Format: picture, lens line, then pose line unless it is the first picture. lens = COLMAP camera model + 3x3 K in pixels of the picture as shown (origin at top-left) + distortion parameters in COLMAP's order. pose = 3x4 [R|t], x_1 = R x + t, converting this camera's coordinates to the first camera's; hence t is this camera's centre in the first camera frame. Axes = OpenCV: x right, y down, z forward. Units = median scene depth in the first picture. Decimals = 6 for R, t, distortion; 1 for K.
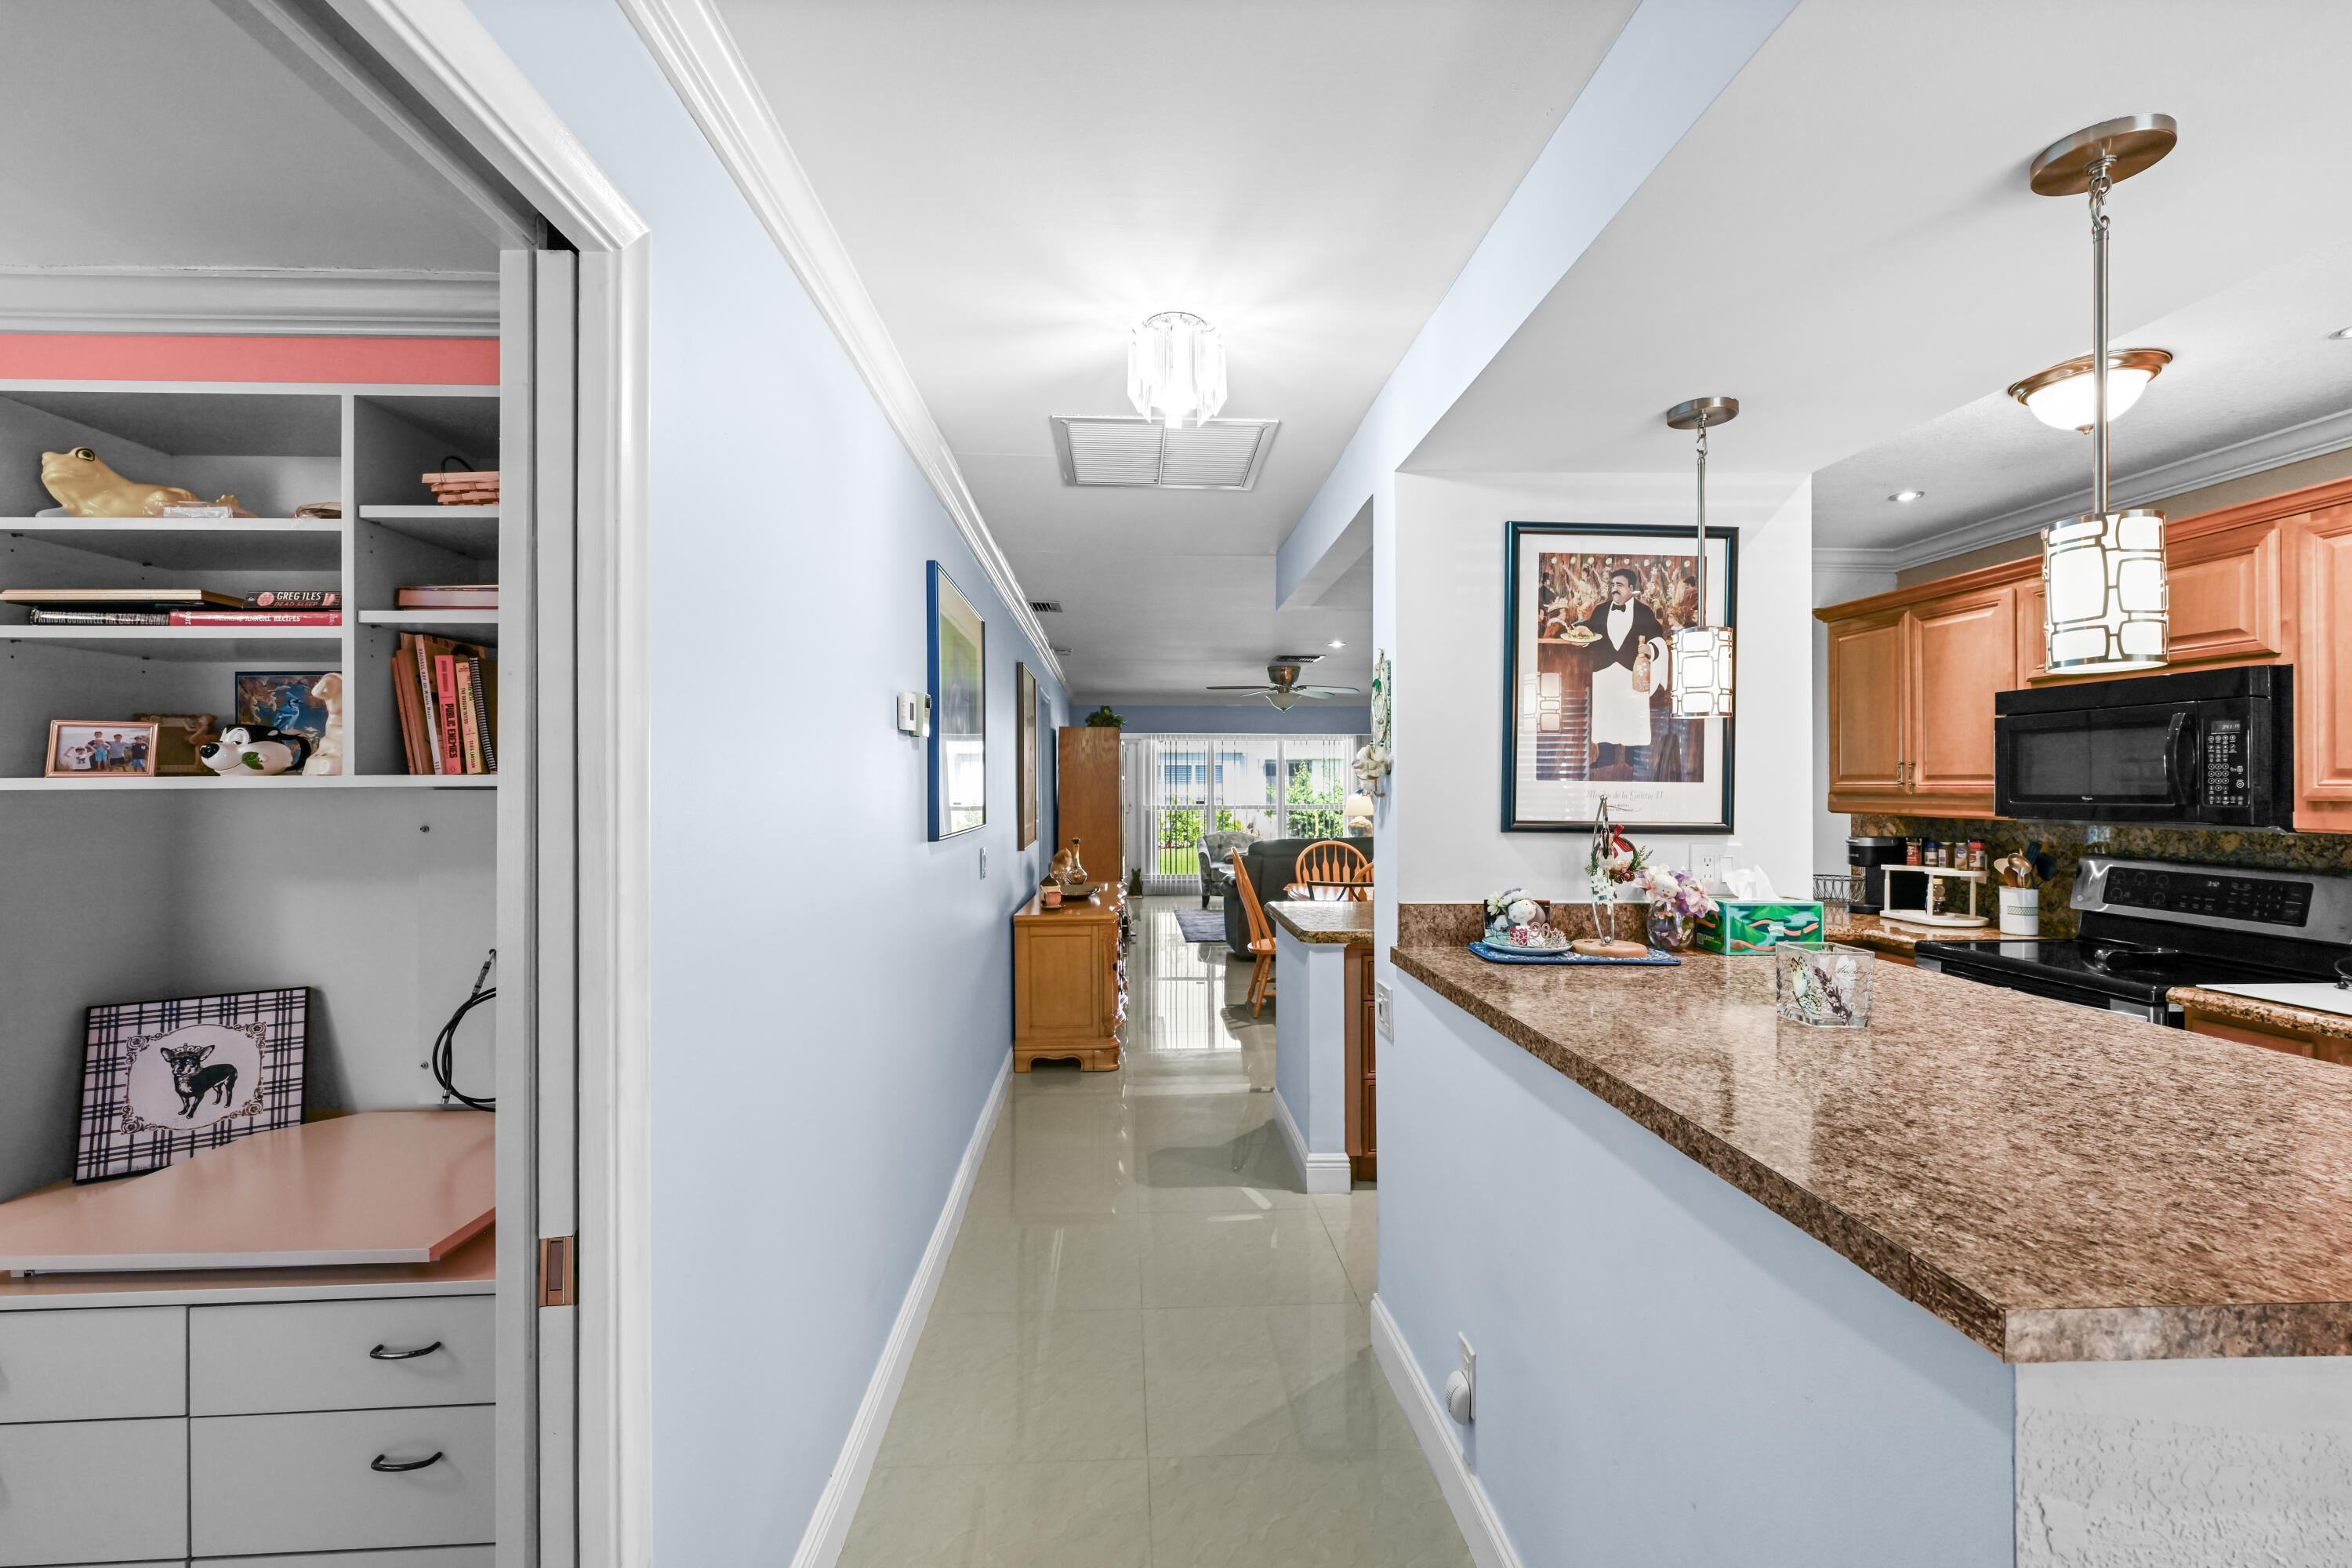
lens RADIAL K [[993.6, 0, 1176.9], [0, 993.6, 778.8], [0, 0, 1]] dist [0.000073, 0.000196]
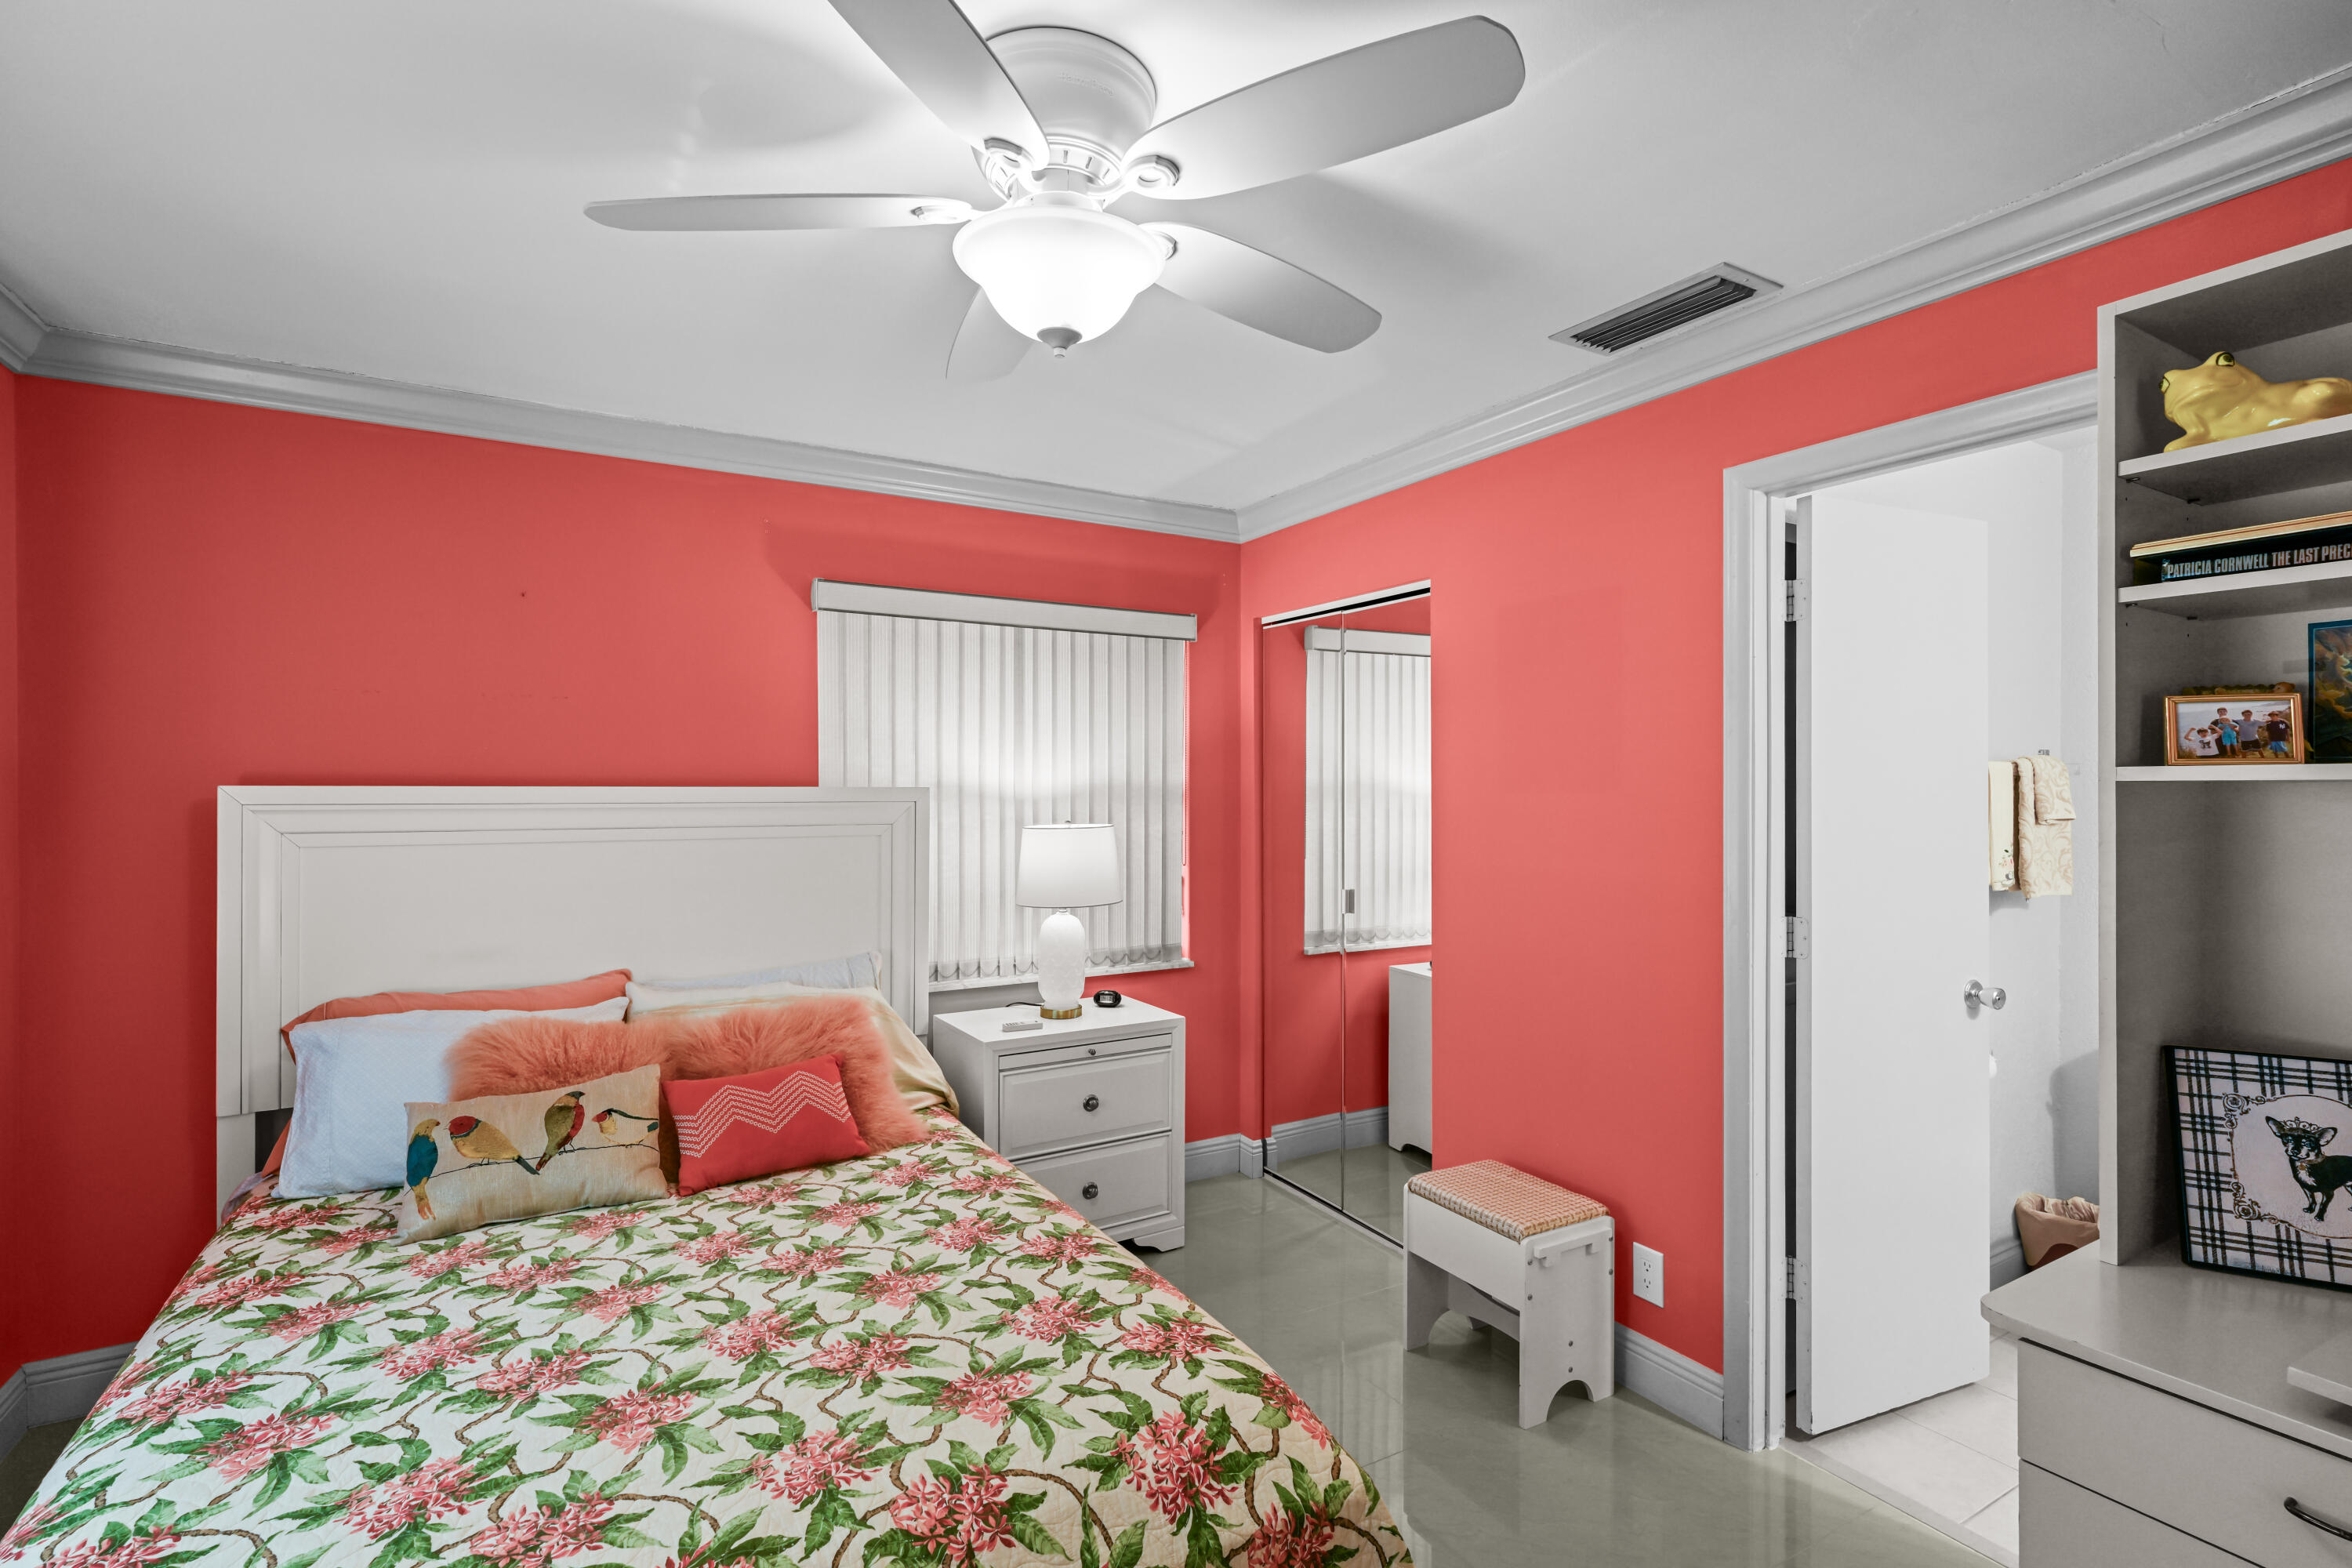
lens RADIAL K [[1077.6, 0, 1176.8], [0, 1077.6, 787.0], [0, 0, 1]] dist [-0.000733, -0.000062]
pose [[0.457767, 0.005834, -0.889053, -0.668600], [0.001728, 0.999971, 0.007451, 0.007522], [0.889071, -0.004947, 0.457743, -0.133944]]
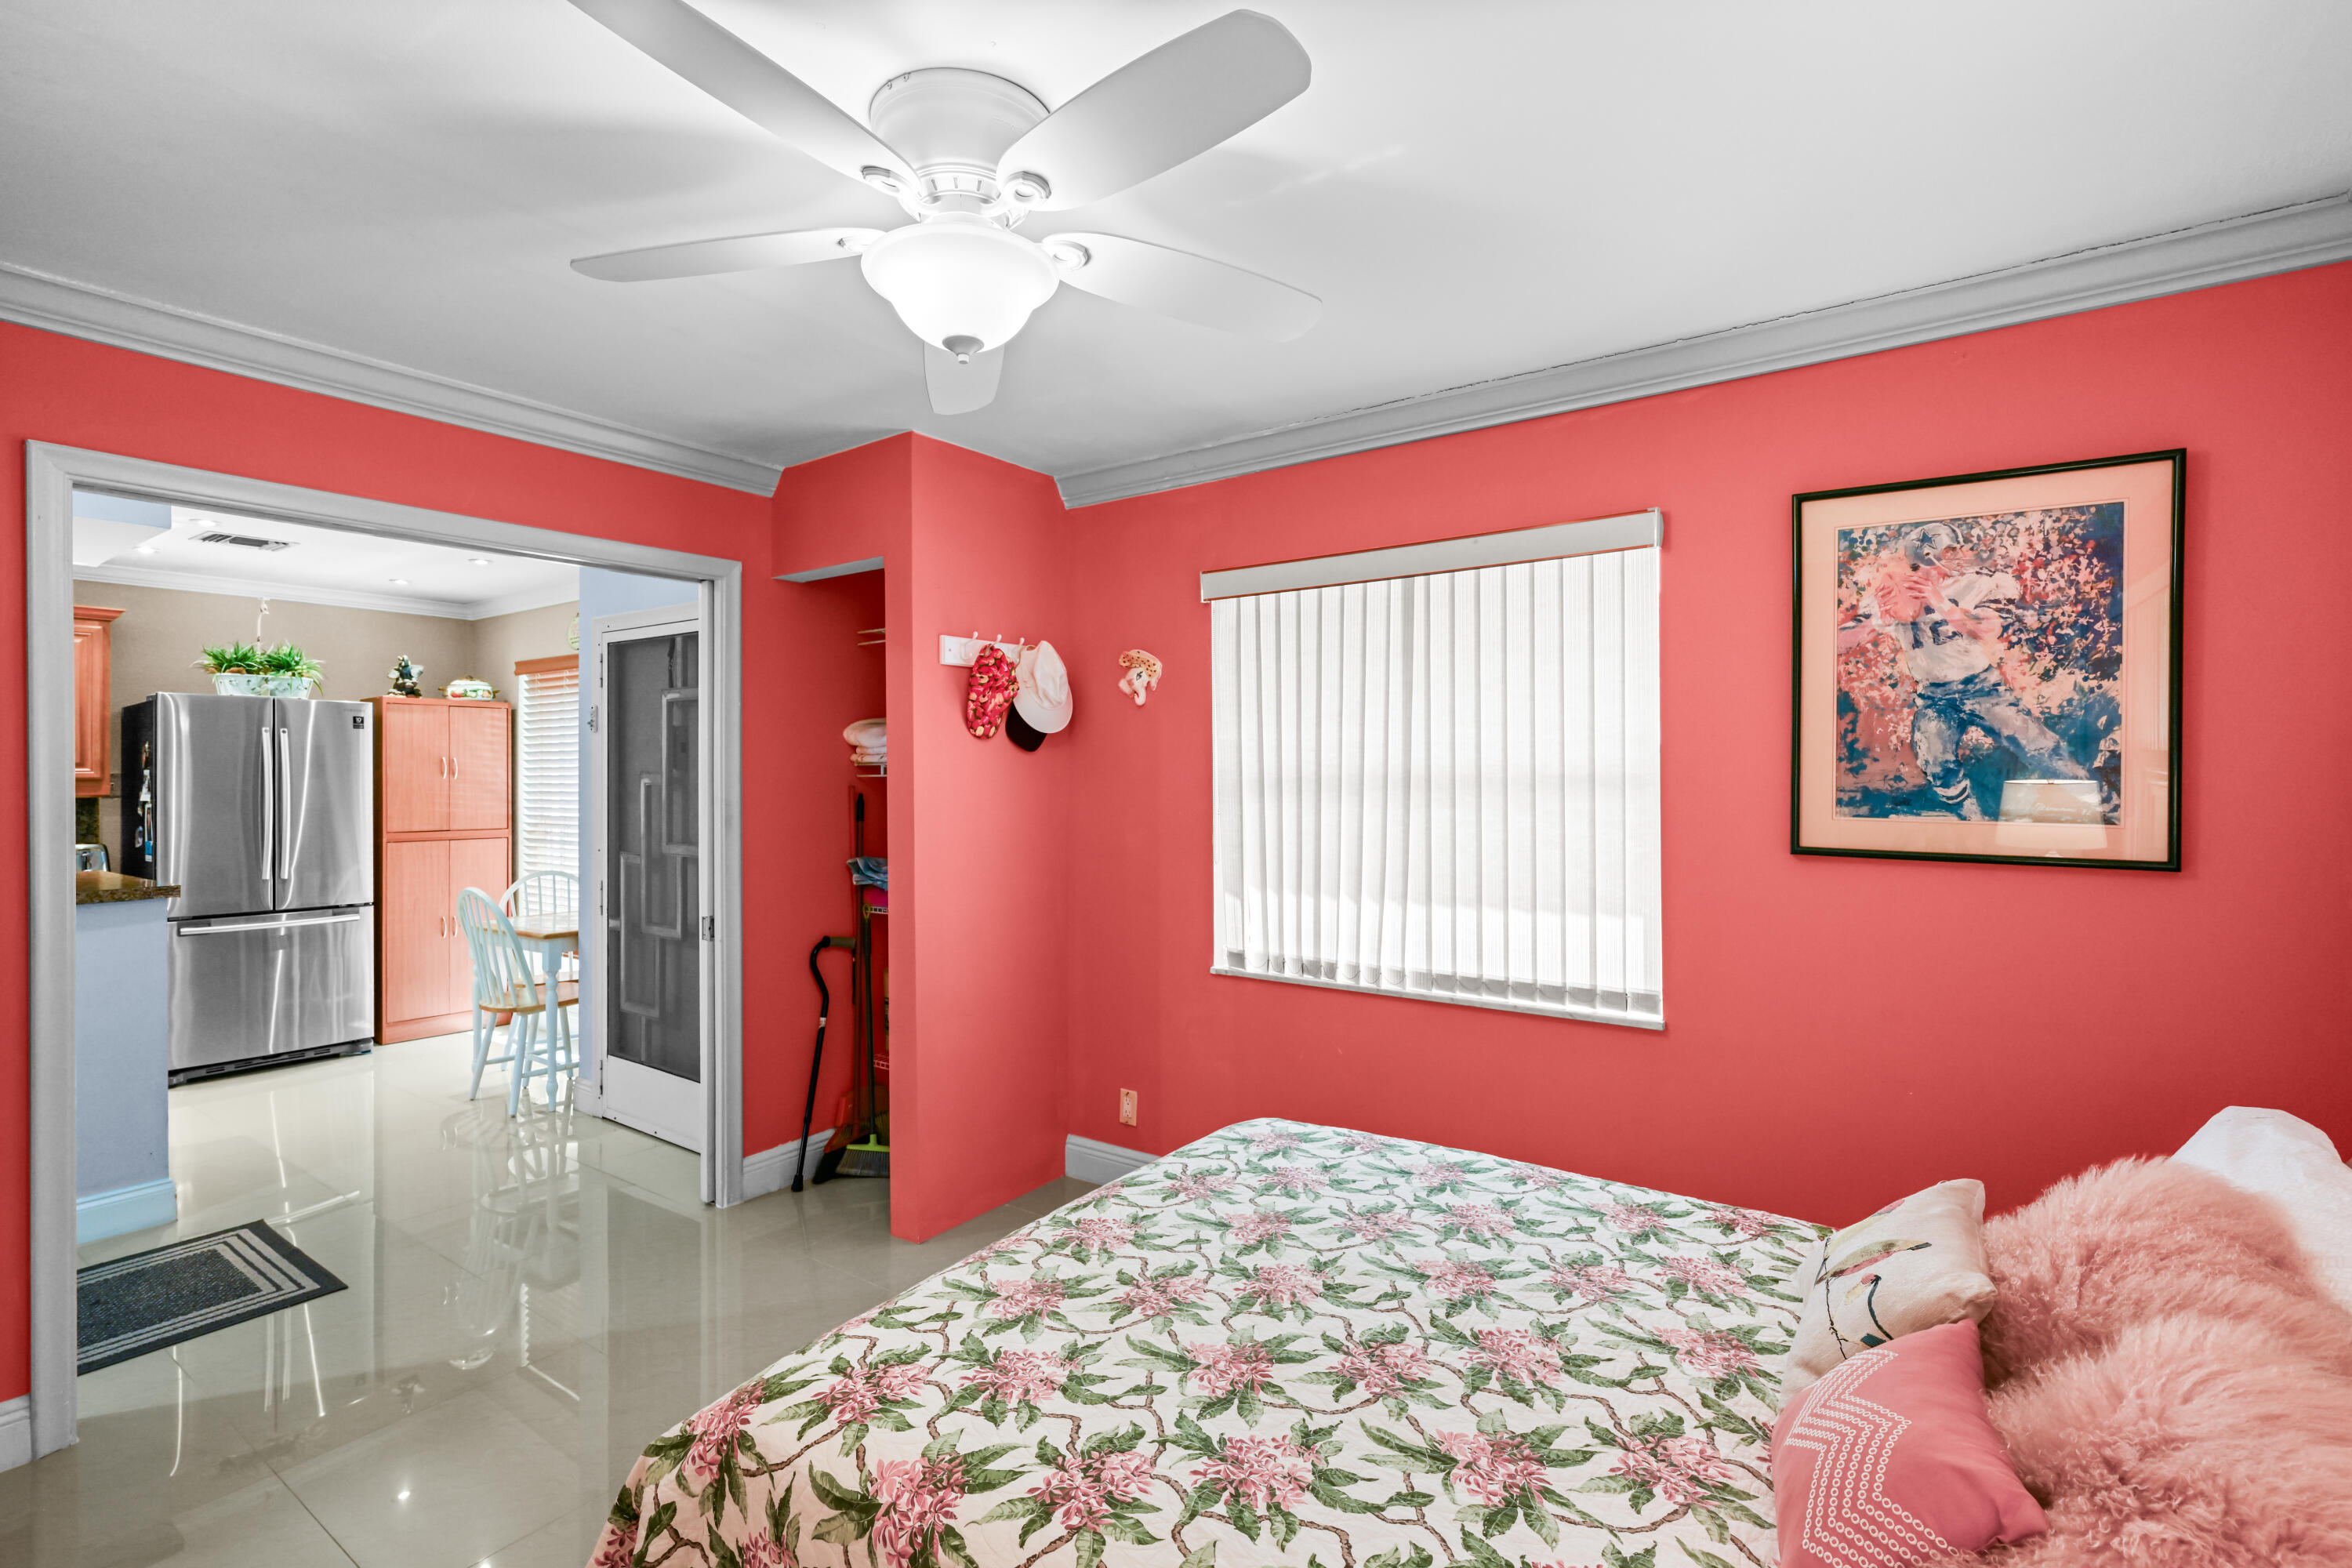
lens RADIAL K [[1061.3, 0, 1176.0], [0, 1061.3, 784.0], [0, 0, 1]] dist [-0.002147, -0.000395]
pose [[-0.786940, -0.001009, 0.617029, -2.189791], [0.004089, 0.999968, 0.006851, 0.026962], [-0.617017, 0.007914, -0.786910, 0.783687]]
